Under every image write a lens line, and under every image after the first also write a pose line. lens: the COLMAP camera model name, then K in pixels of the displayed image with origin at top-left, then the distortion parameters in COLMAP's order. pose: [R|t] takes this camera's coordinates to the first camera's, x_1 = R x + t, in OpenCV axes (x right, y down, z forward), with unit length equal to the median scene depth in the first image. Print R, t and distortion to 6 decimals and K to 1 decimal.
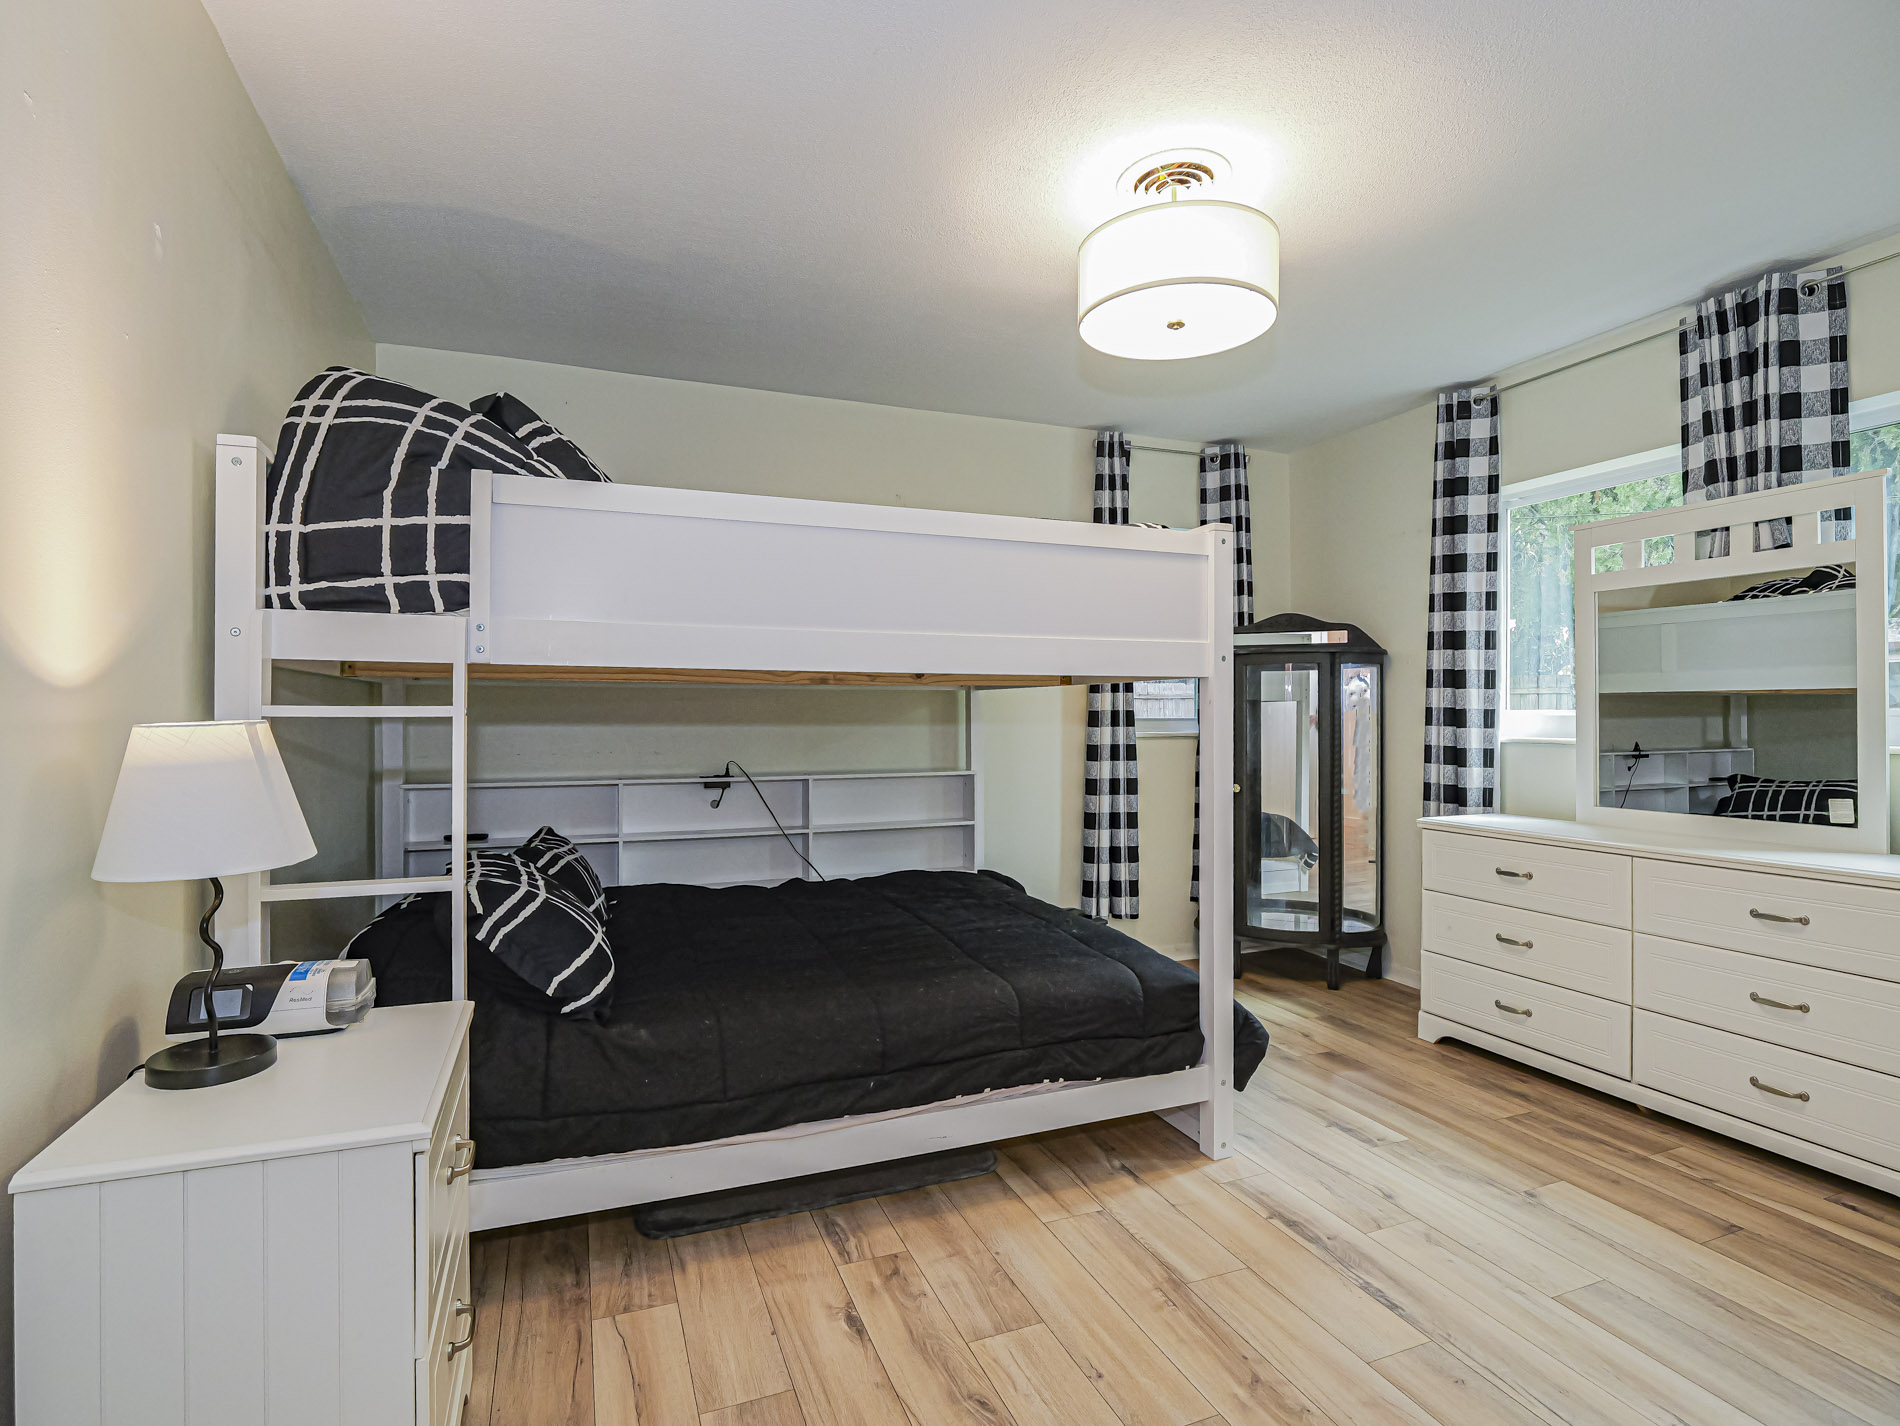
lens RADIAL K [[921.4, 0, 938.5], [0, 921.4, 712.9], [0, 0, 1]] dist [-0.019626, 0.001595]
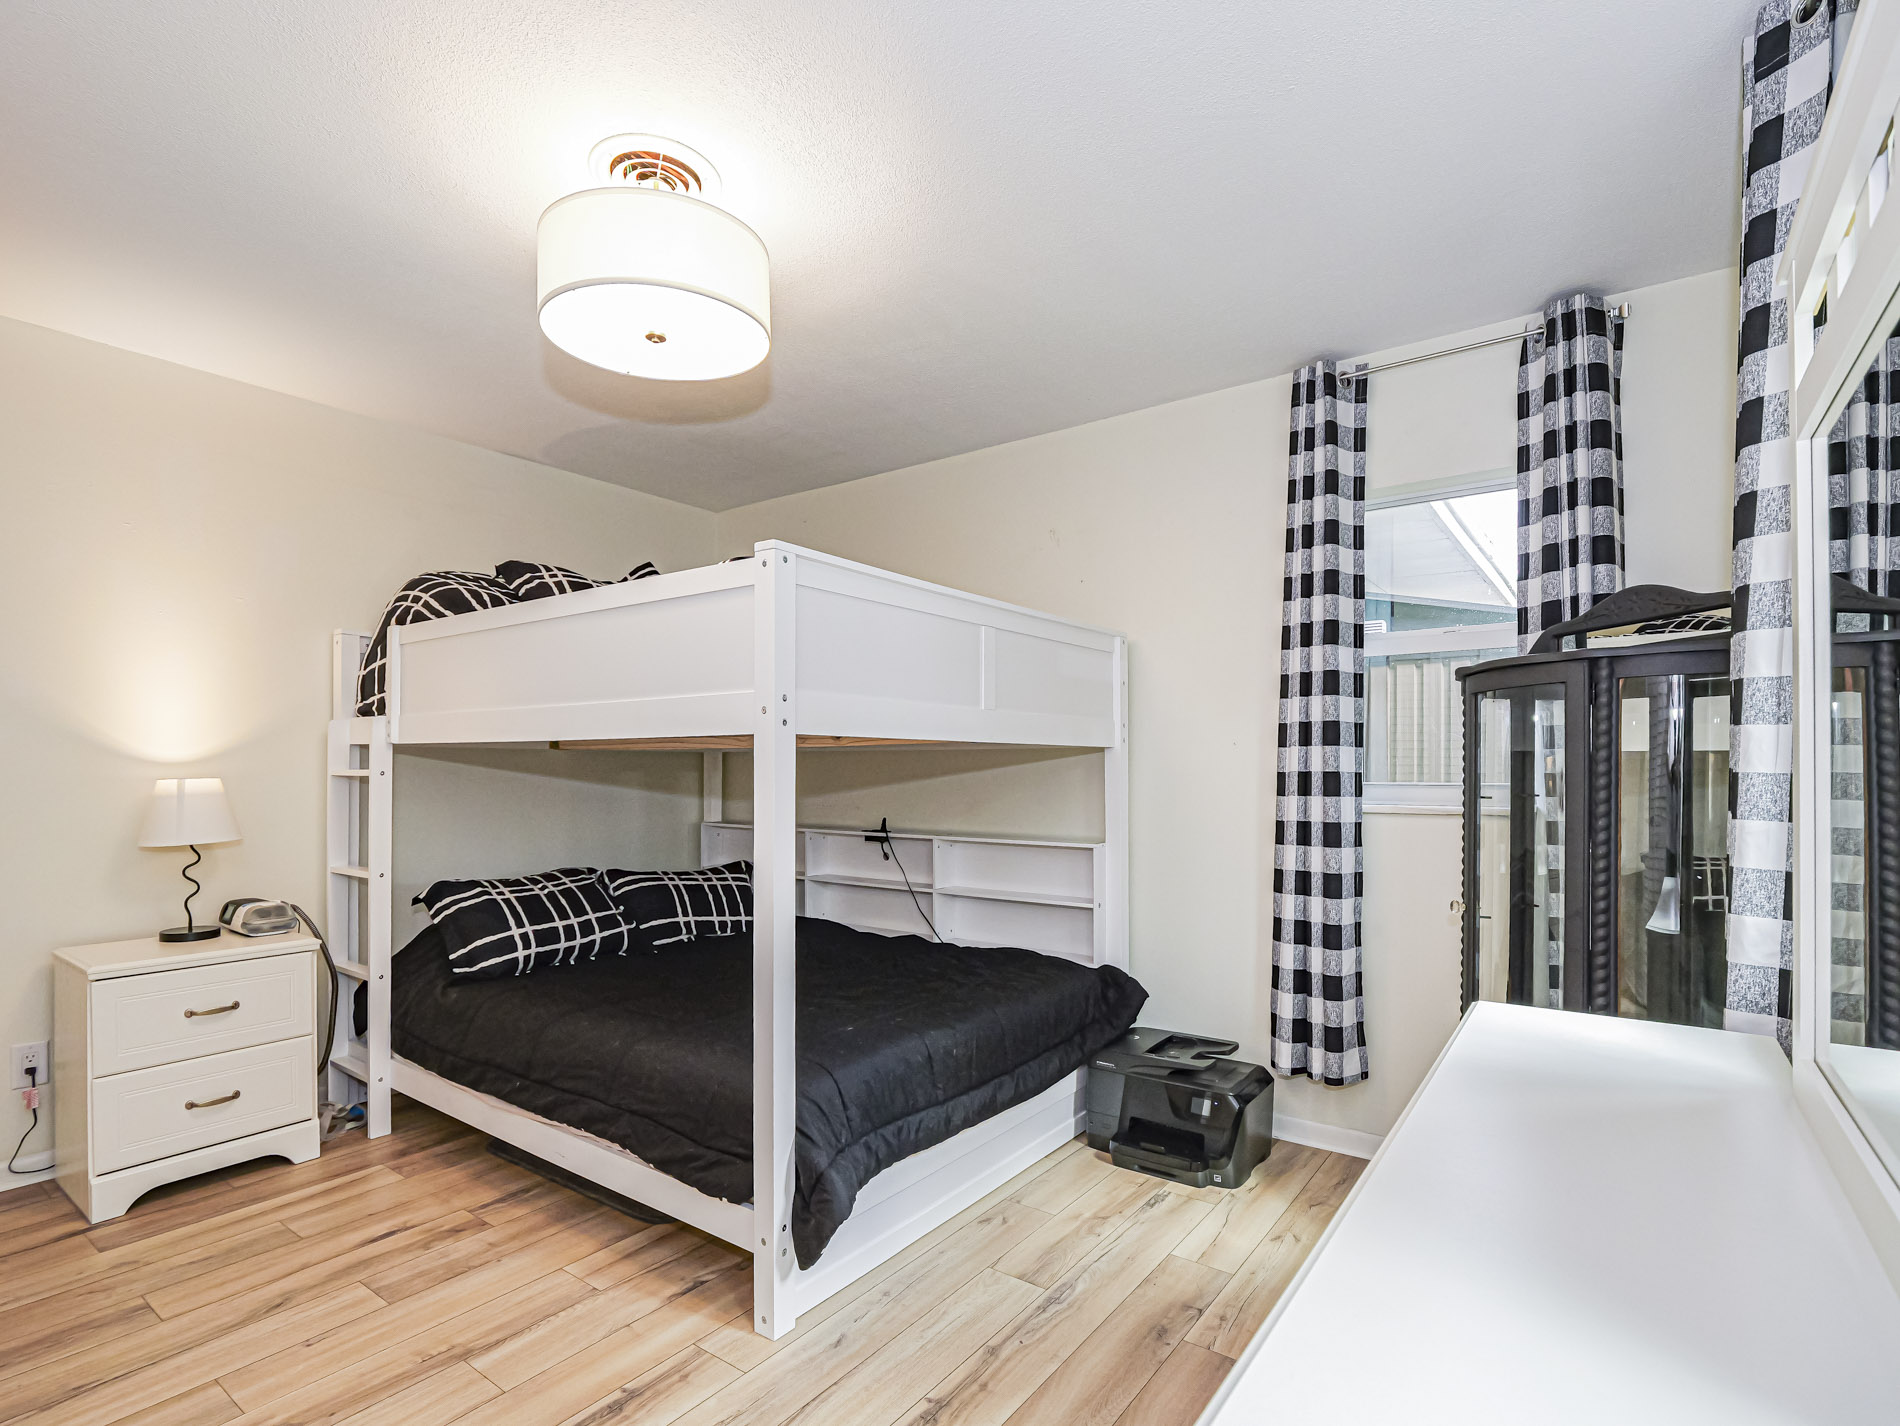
lens RADIAL K [[921.4, 0, 956.4], [0, 921.4, 767.7], [0, 0, 1]] dist [-0.019626, 0.001595]
pose [[0.550790, -0.000954, -0.834644, 1.151271], [0.001796, 0.999998, 0.000042, -0.009152], [0.834642, -0.001522, 0.550791, 0.755941]]
